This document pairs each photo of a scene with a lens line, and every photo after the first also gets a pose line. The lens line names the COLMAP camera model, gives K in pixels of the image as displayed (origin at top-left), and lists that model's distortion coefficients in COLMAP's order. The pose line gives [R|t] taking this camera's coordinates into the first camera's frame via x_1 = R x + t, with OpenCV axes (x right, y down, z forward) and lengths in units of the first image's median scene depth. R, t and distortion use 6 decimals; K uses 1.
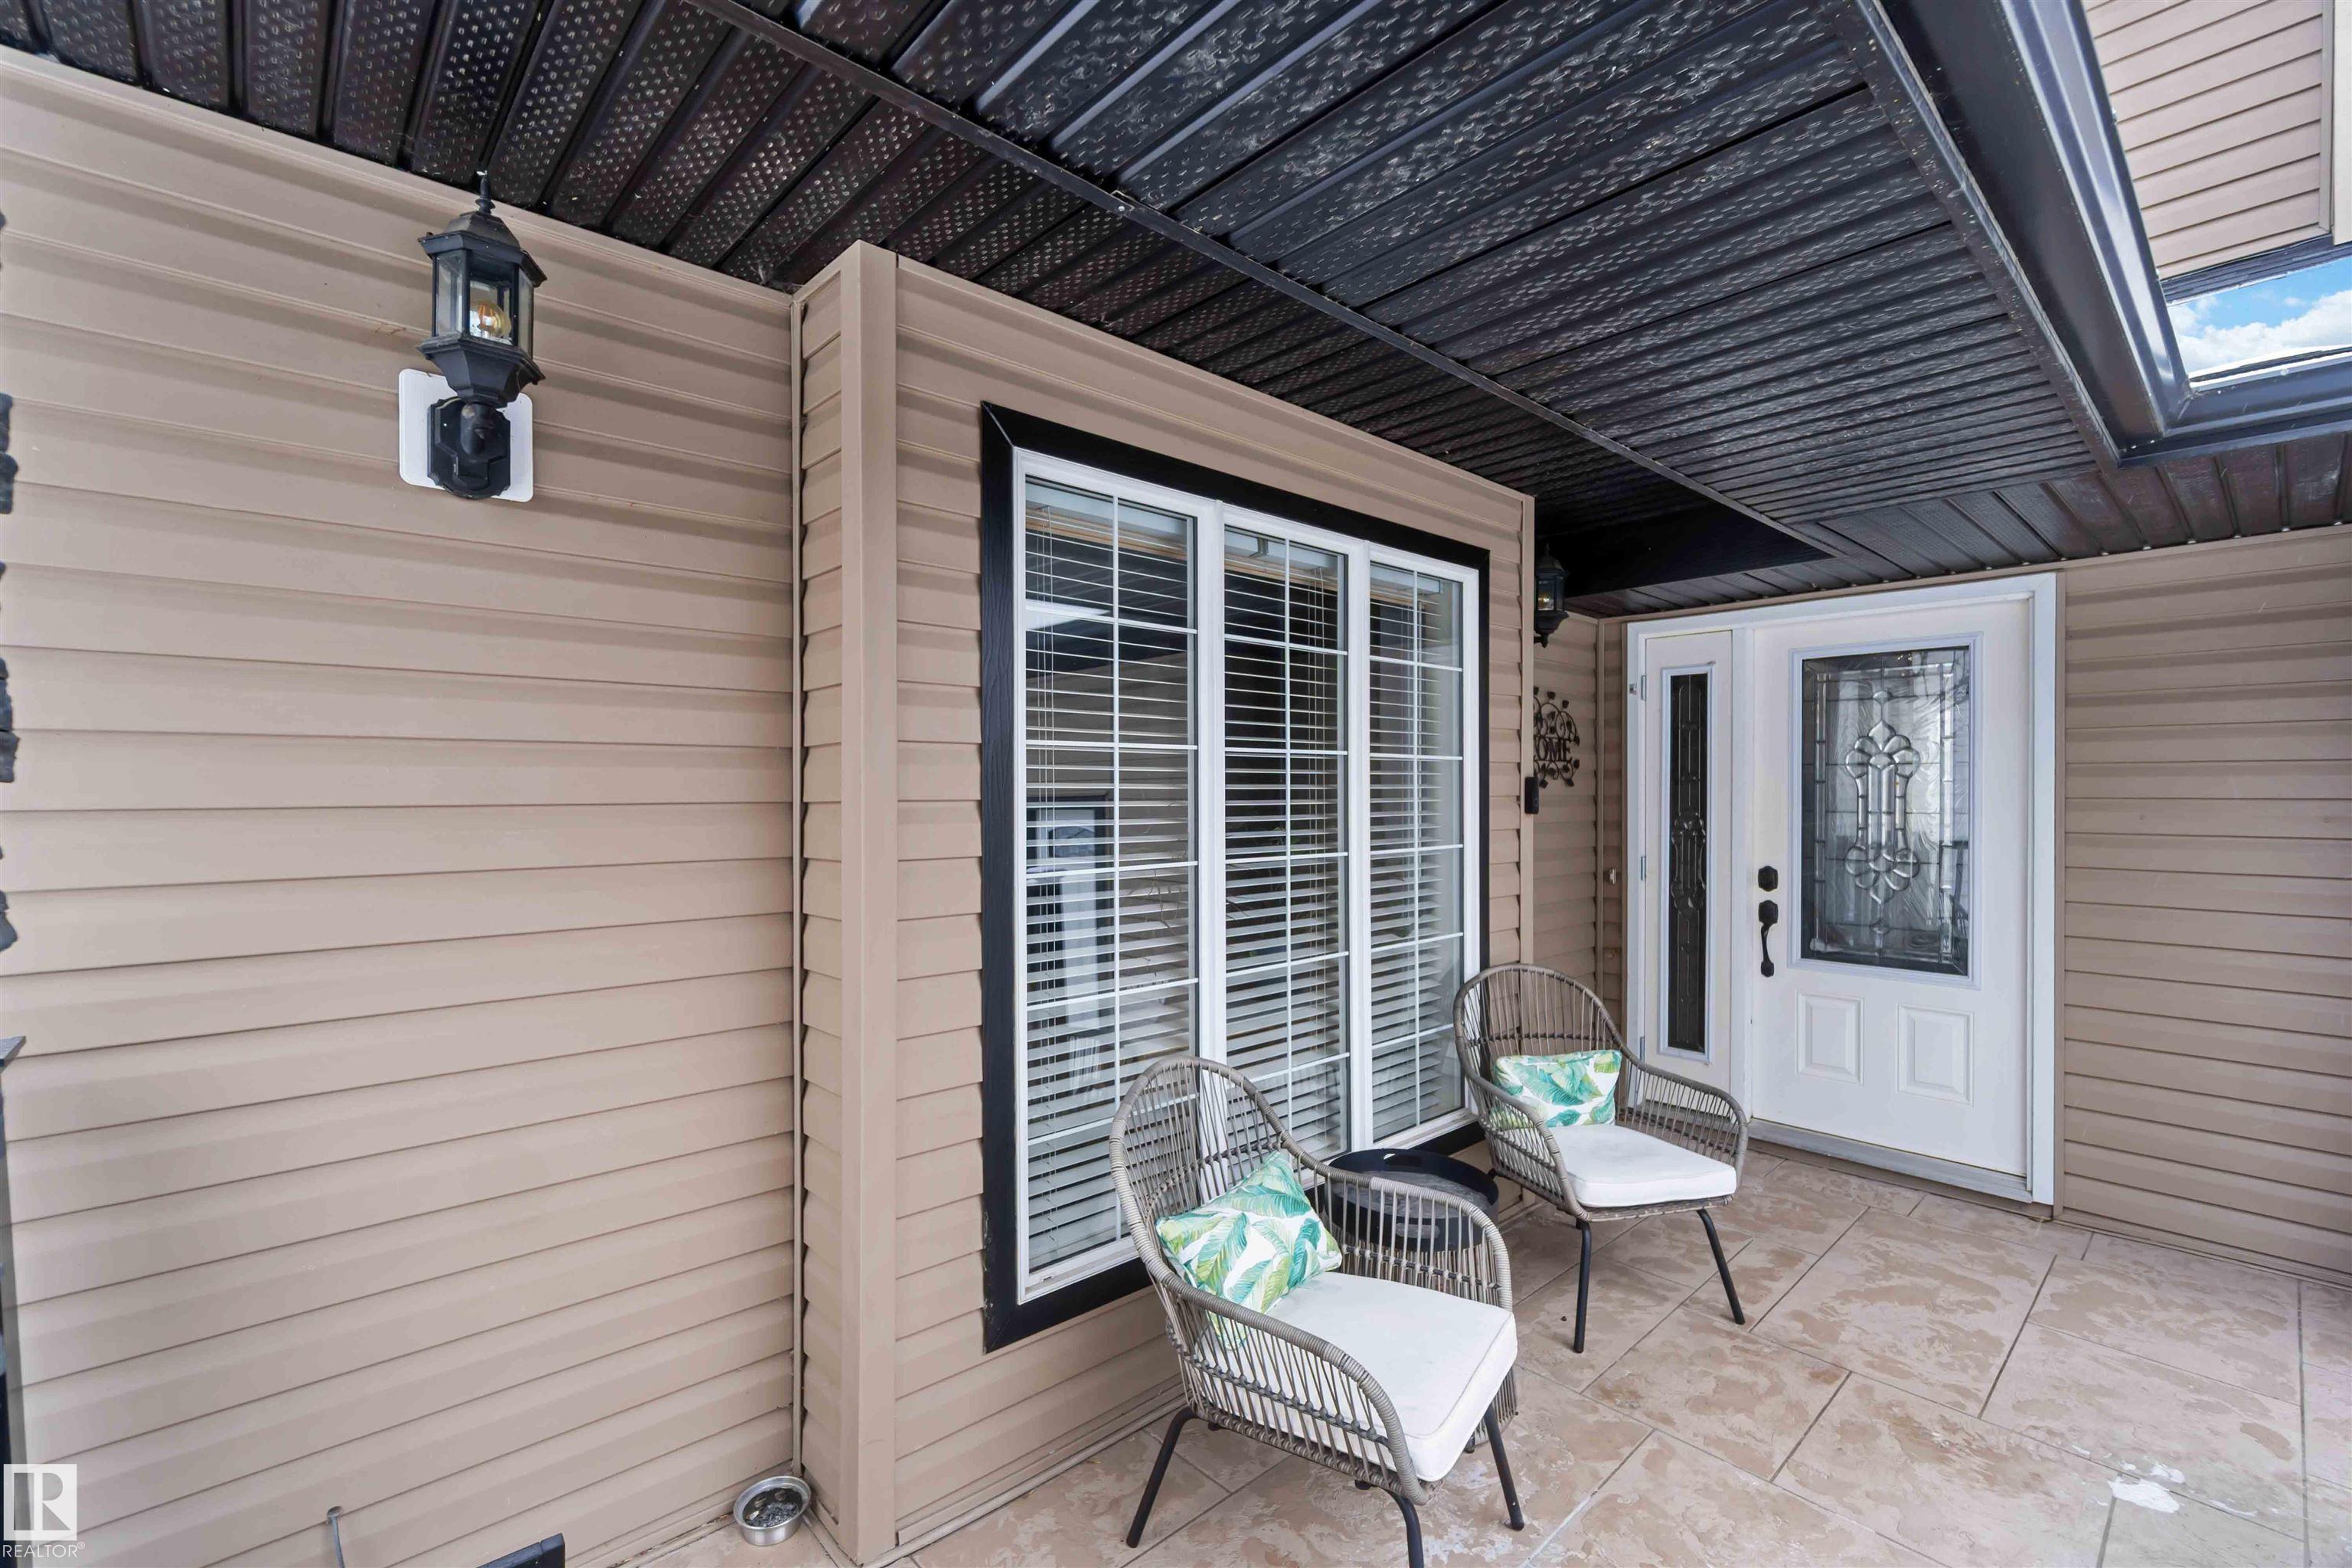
lens RADIAL K [[1014.3, 0, 1122.0], [0, 1014.3, 791.7], [0, 0, 1]] dist [-0.000881, 0.000059]
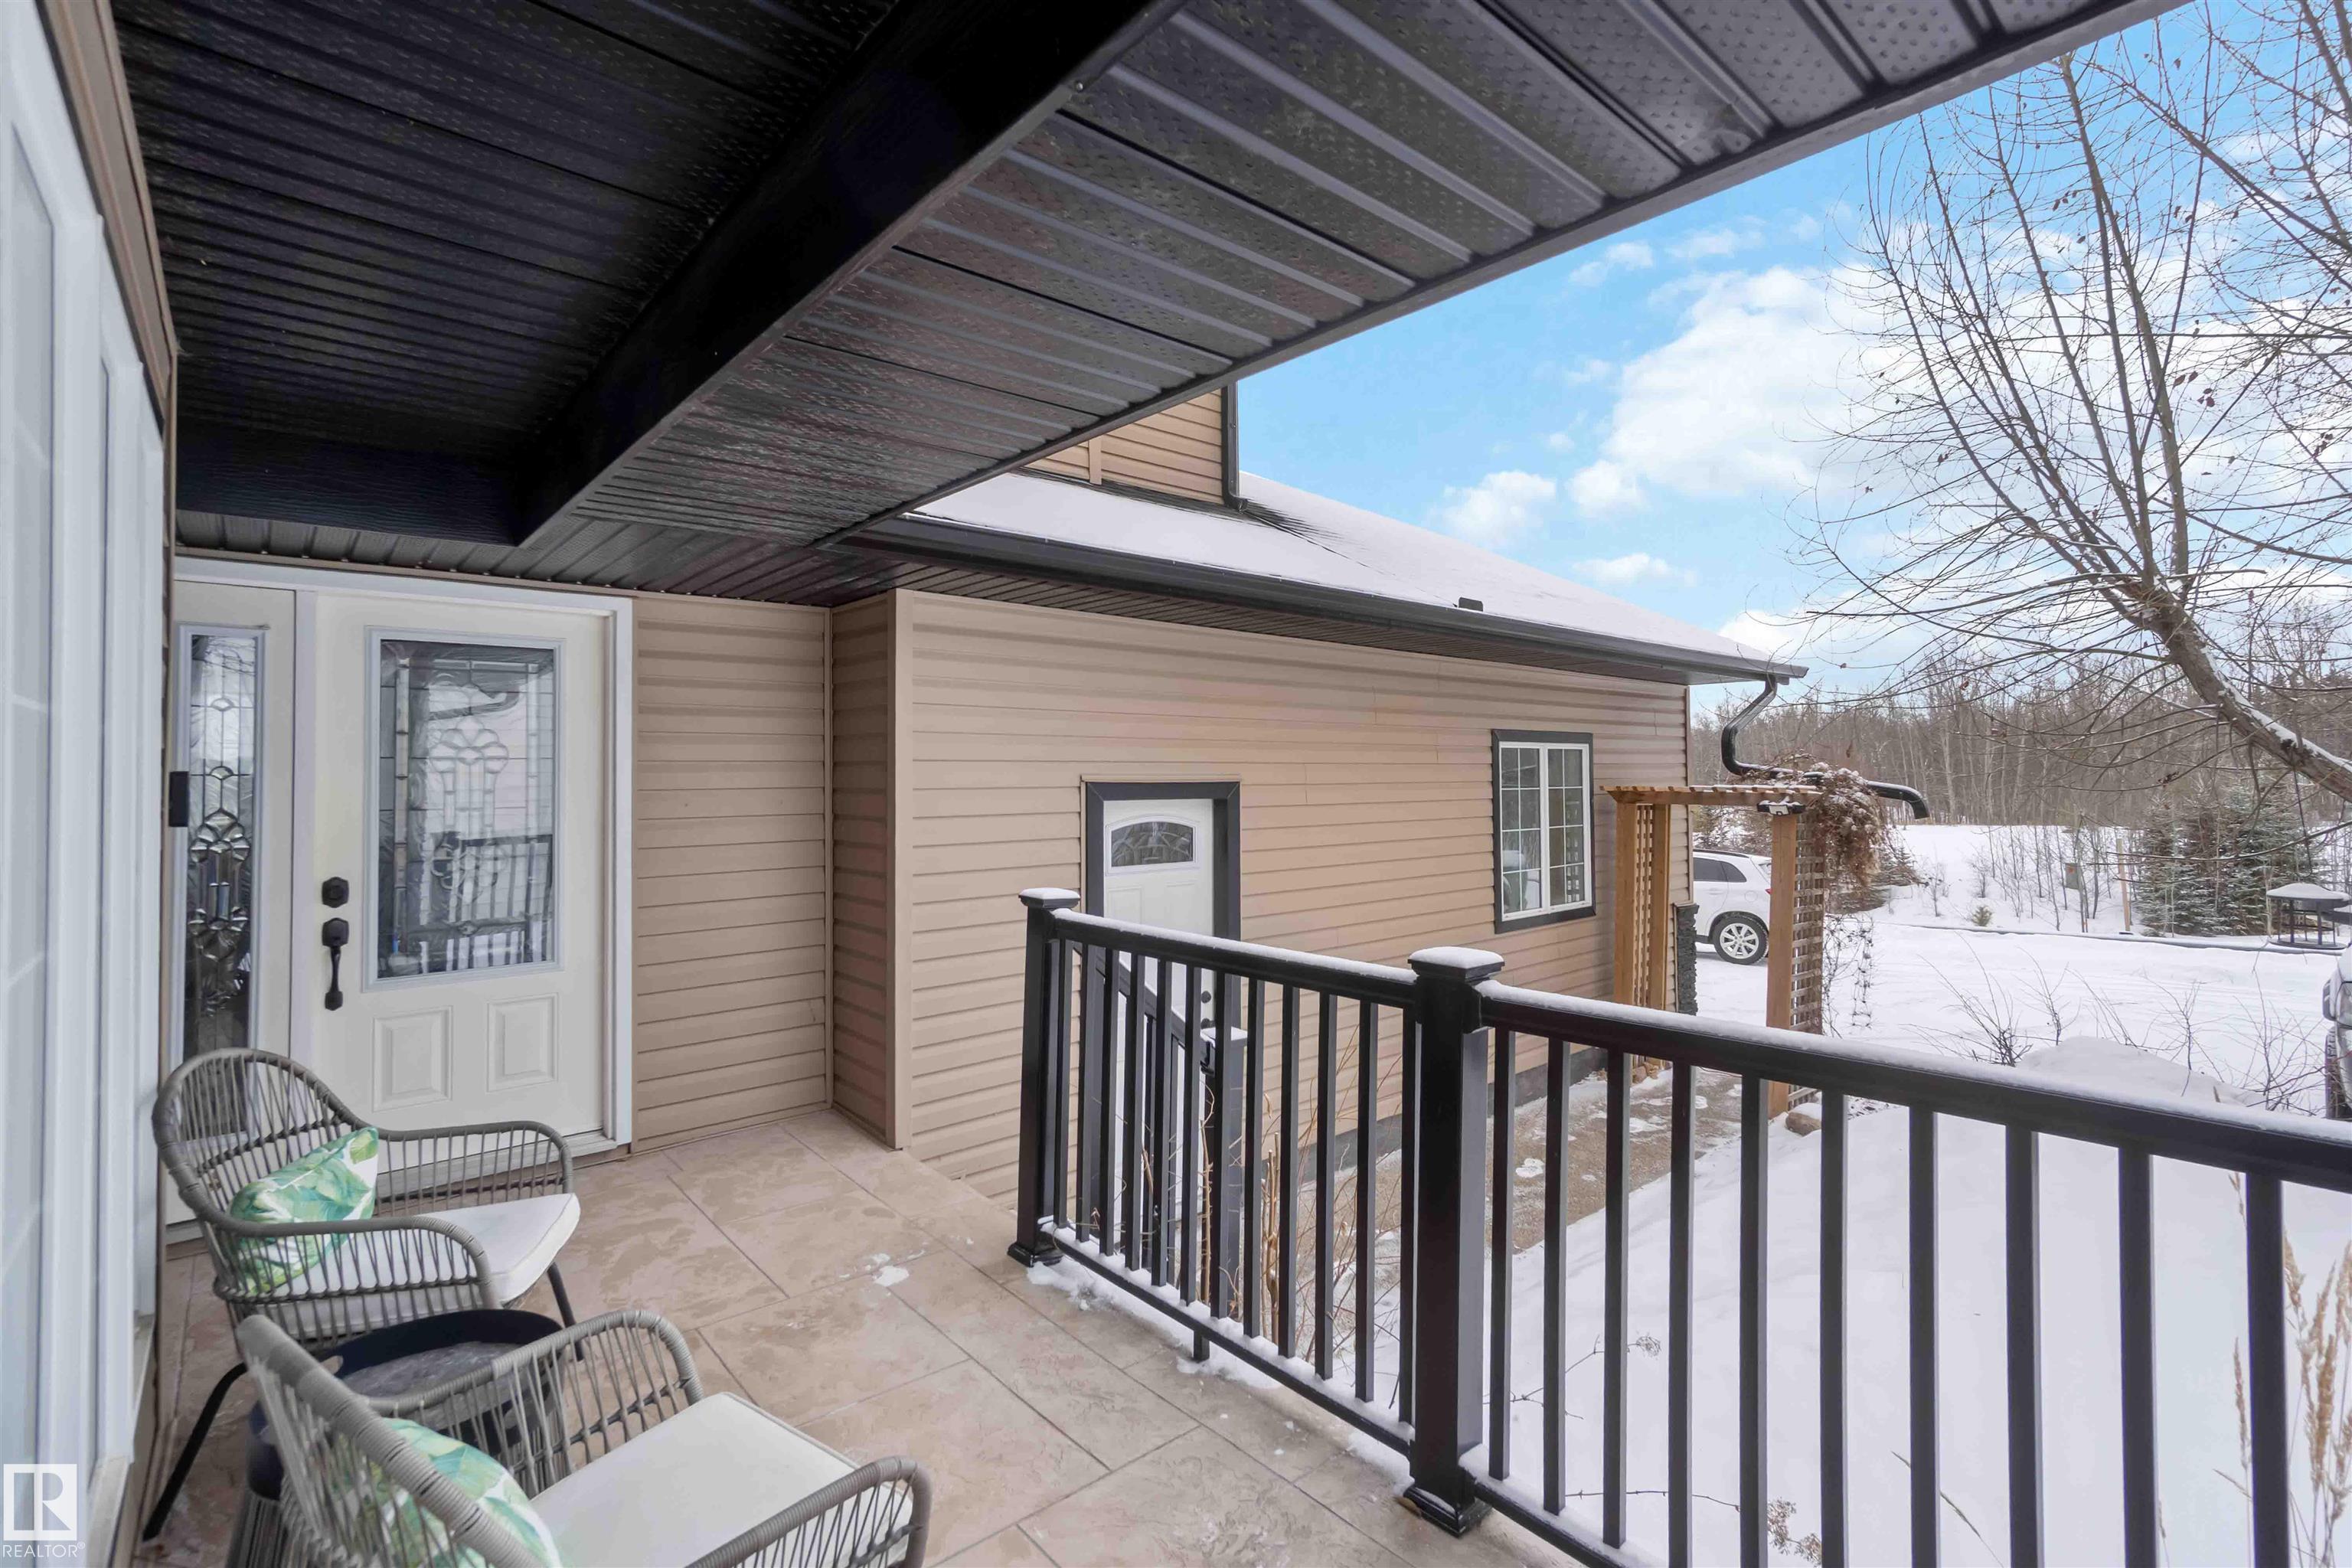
lens RADIAL K [[1063.6, 0, 1217.3], [0, 1063.6, 765.1], [0, 0, 1]] dist [0.000509, 0.000054]
pose [[-0.020209, 0.007216, 0.999770, -0.354976], [0.009695, 0.999928, -0.007021, -0.010140], [-0.999749, 0.009551, -0.020277, 0.389352]]
